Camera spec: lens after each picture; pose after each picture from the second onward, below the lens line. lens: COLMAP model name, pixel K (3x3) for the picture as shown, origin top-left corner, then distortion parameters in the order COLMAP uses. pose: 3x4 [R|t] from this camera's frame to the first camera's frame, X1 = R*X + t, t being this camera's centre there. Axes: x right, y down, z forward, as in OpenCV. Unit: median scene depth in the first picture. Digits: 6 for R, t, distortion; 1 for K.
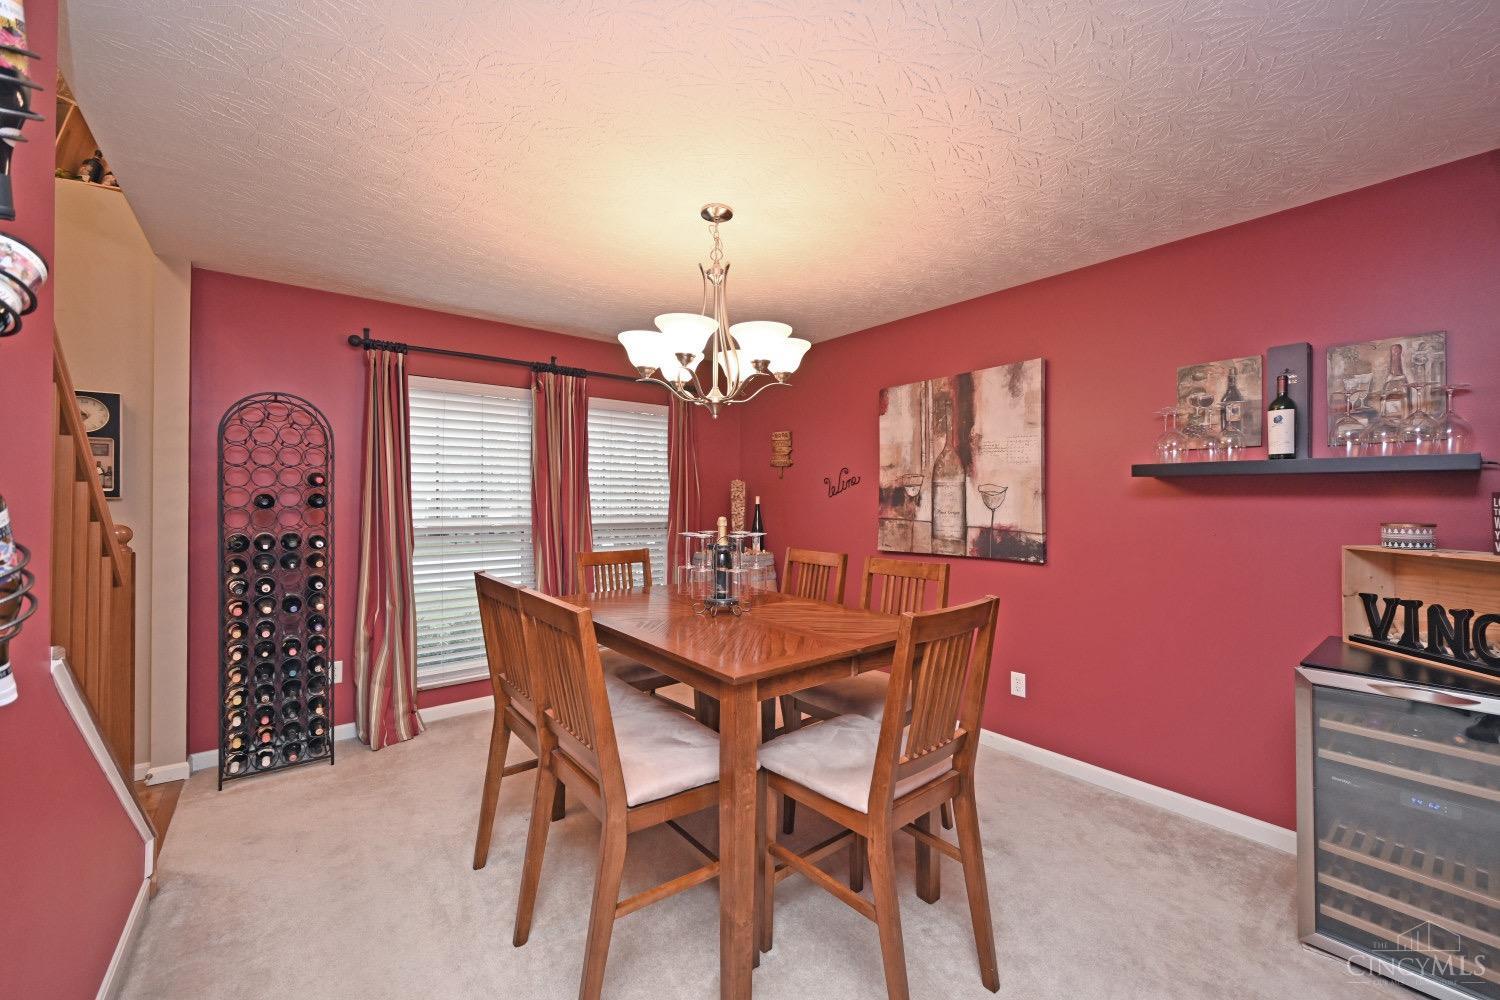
lens RADIAL K [[596.2, 0, 749.2], [0, 596.2, 496.3], [0, 0, 1]] dist [-0.000644, 0.000294]
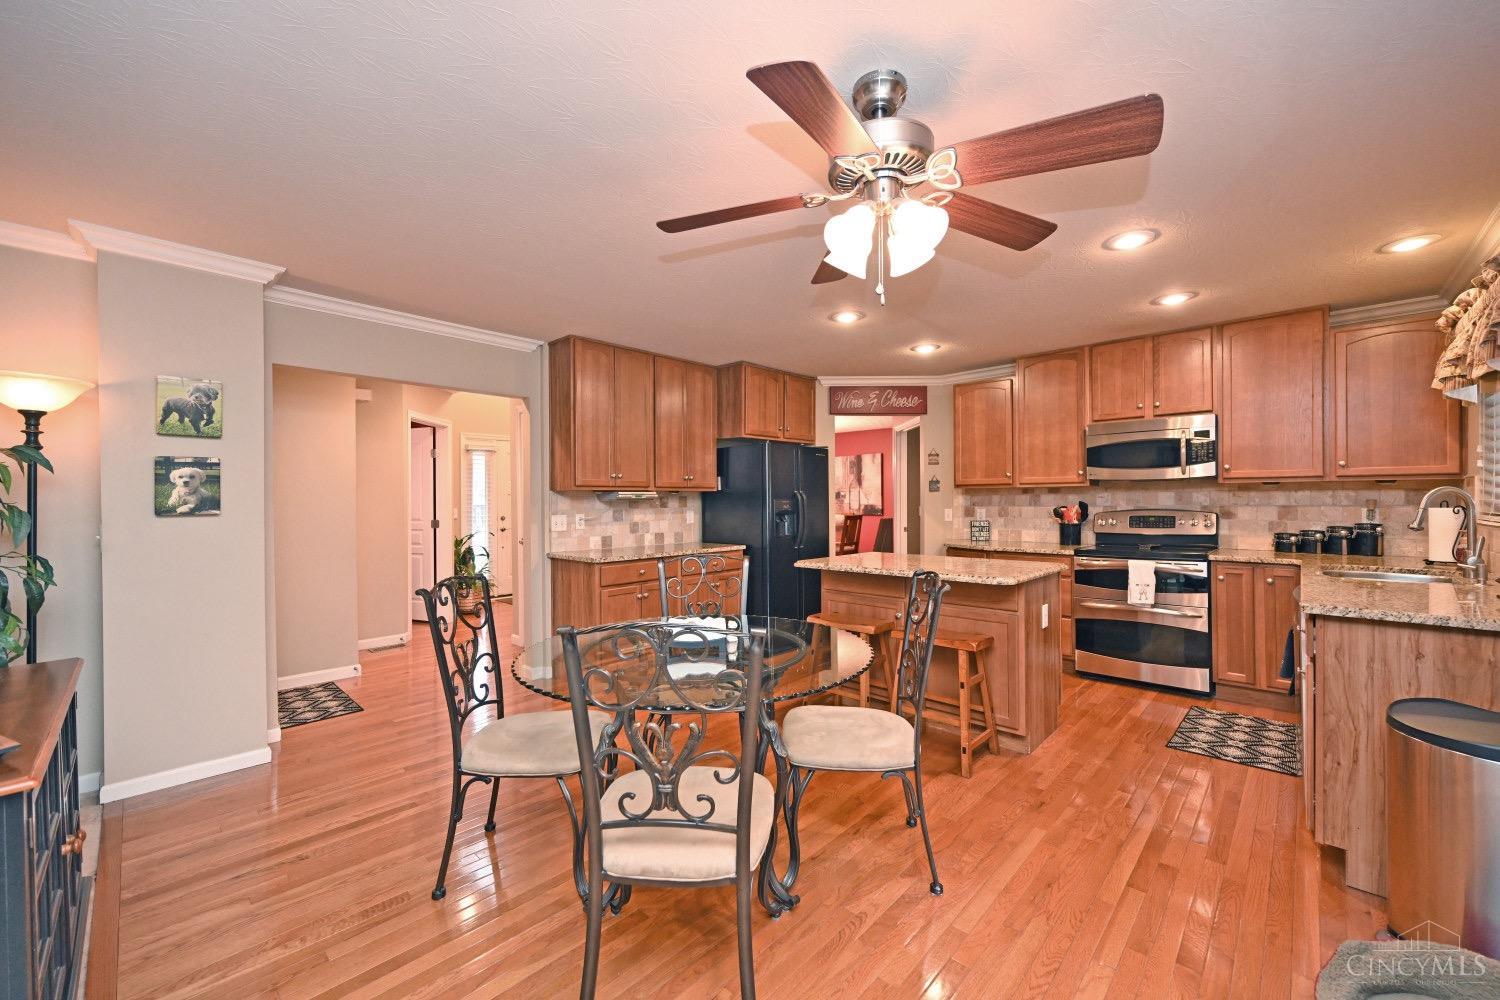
lens RADIAL K [[596.2, 0, 748.3], [0, 596.2, 501.7], [0, 0, 1]] dist [-0.000644, 0.000294]
pose [[0.990053, -0.008748, 0.140421, -0.654170], [0.008888, 0.999960, -0.000368, 0.031859], [-0.140412, 0.001612, 0.990092, -2.012365]]
